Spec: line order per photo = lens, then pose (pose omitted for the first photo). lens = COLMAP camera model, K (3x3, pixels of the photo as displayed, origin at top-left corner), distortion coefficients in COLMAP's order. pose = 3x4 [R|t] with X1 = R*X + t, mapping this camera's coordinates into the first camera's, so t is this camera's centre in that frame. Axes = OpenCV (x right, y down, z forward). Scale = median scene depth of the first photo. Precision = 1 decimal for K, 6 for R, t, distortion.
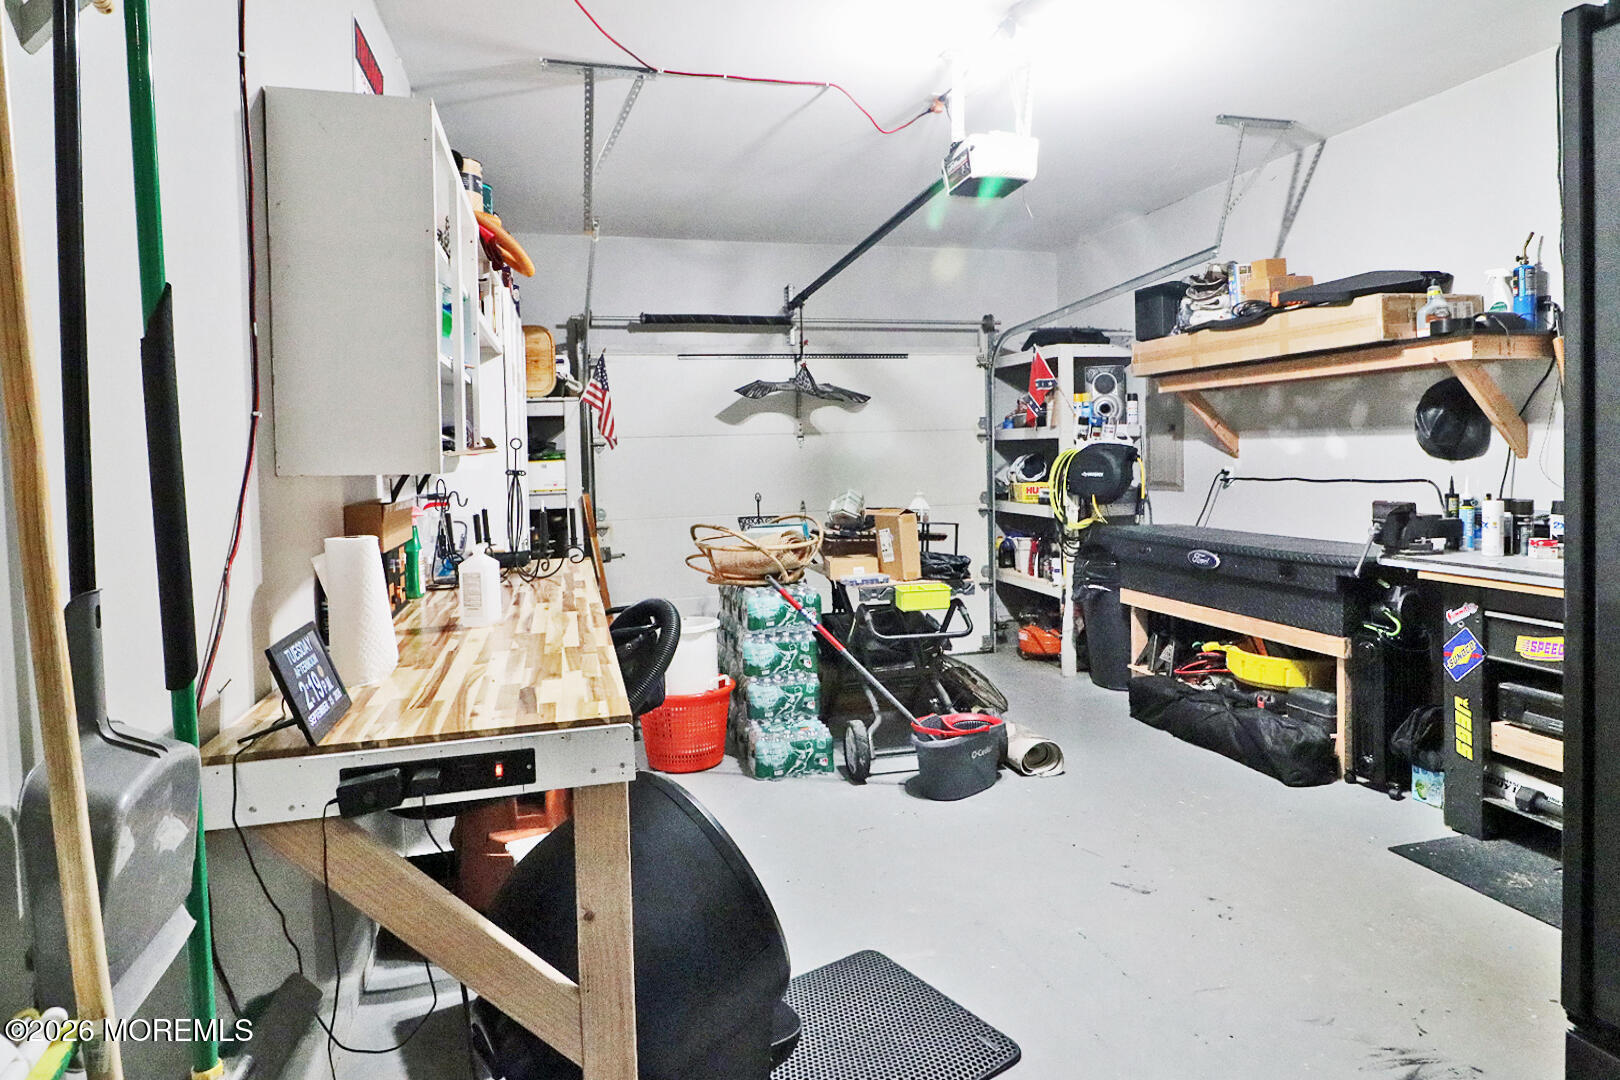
lens RADIAL K [[940.4, 0, 809.0], [0, 940.4, 476.8], [0, 0, 1]] dist [0.003698, -0.001049]
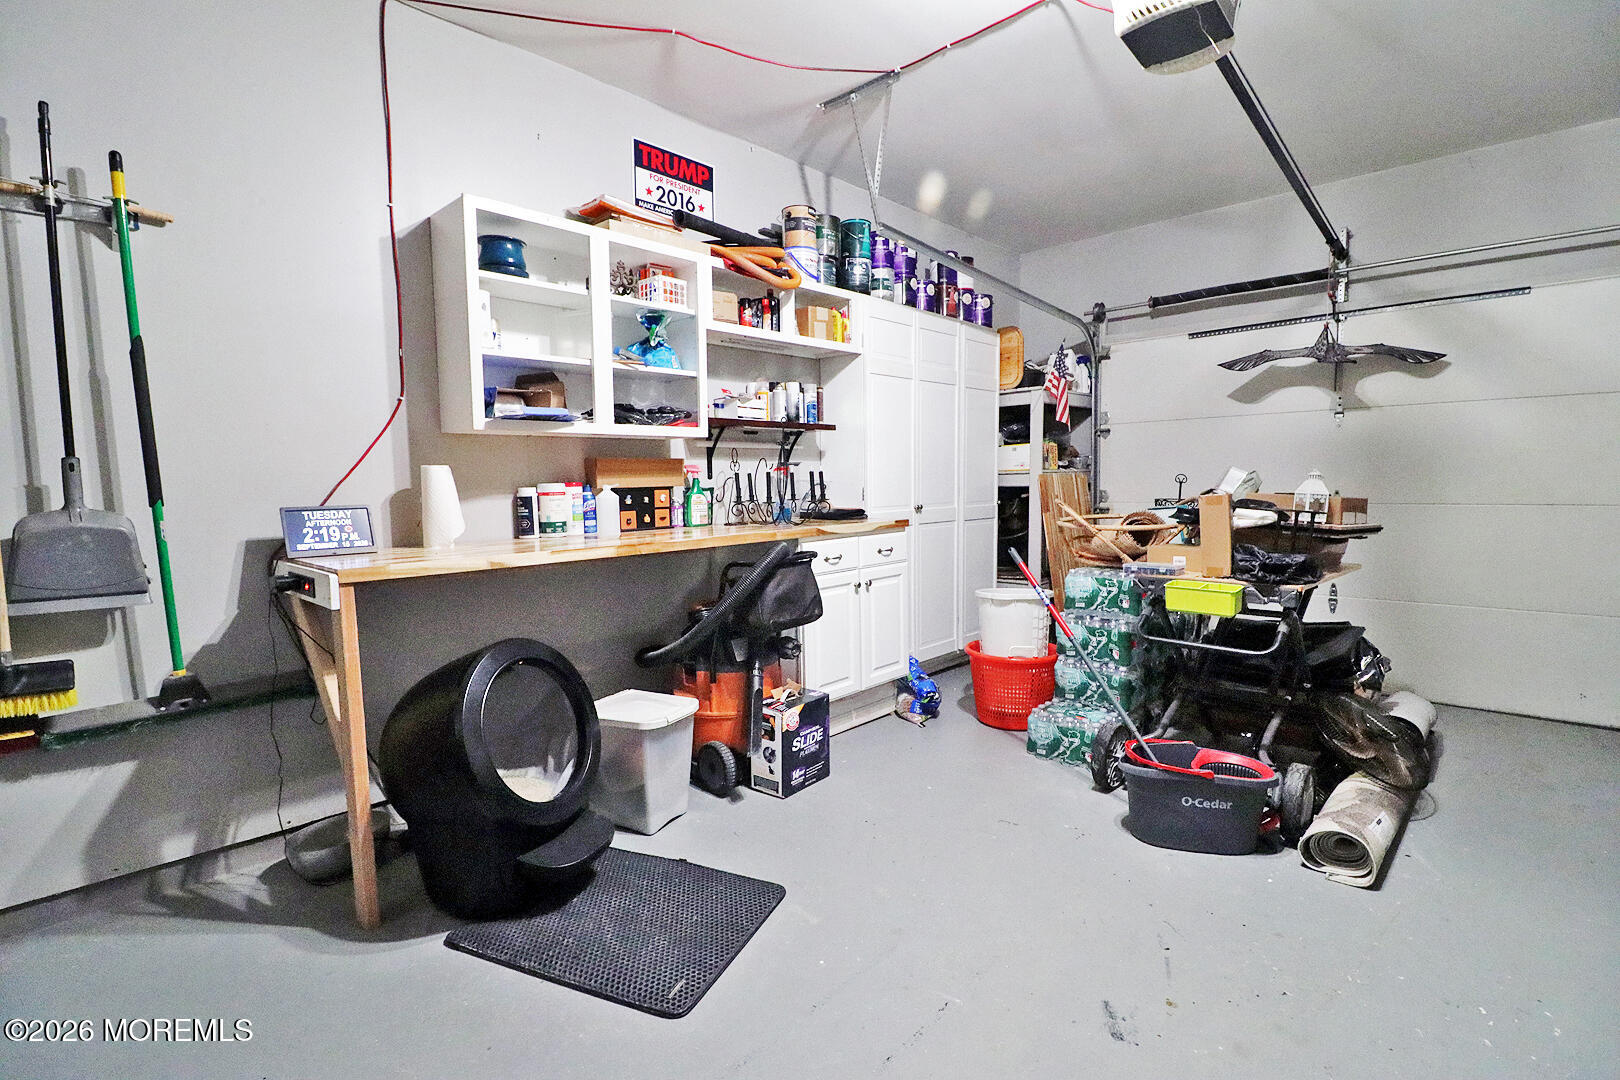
lens RADIAL K [[747.5, 0, 812.3], [0, 747.5, 540.7], [0, 0, 1]] dist [-0.001390, -0.012145]
pose [[0.515135, 0.085023, -0.852882, 0.452596], [-0.018088, 0.995925, 0.088358, 0.027839], [0.856918, -0.030089, 0.514574, 0.366934]]
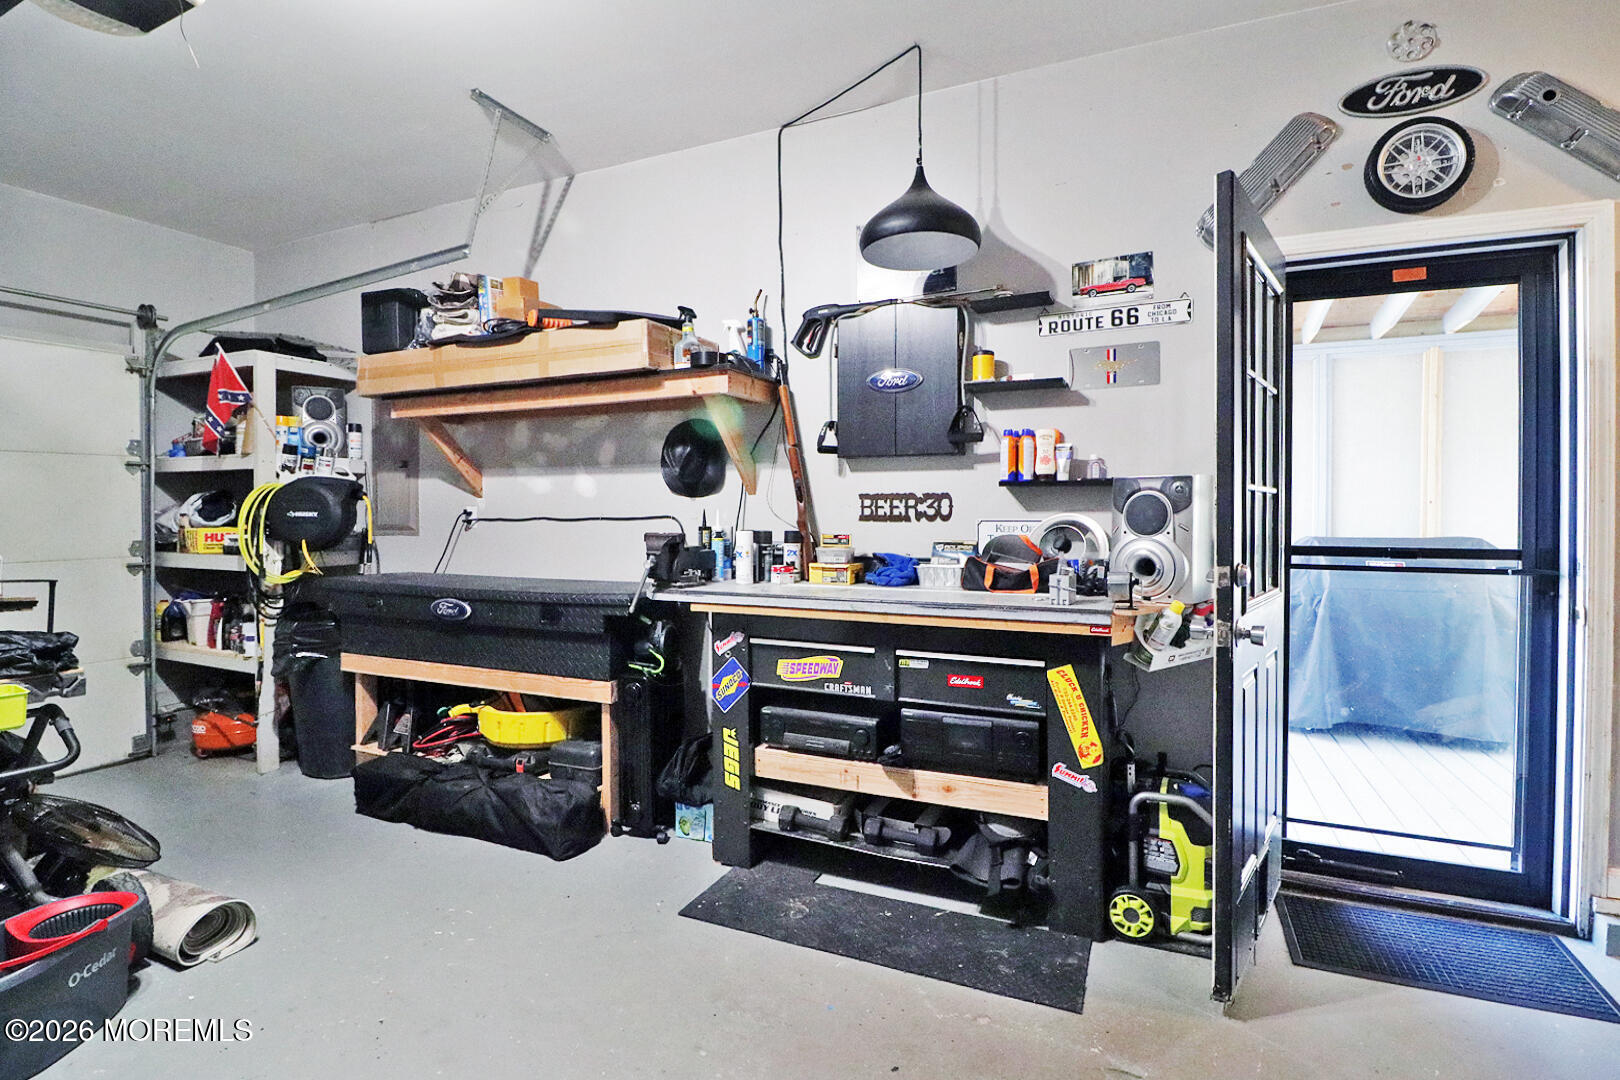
lens RADIAL K [[758.0, 0, 809.5], [0, 758.0, 530.1], [0, 0, 1]] dist [-0.002221, -0.013394]
pose [[0.633487, 0.006349, 0.773727, 0.096032], [0.006445, 0.999888, -0.013481, 0.027843], [-0.773726, 0.013526, 0.633376, 0.320264]]
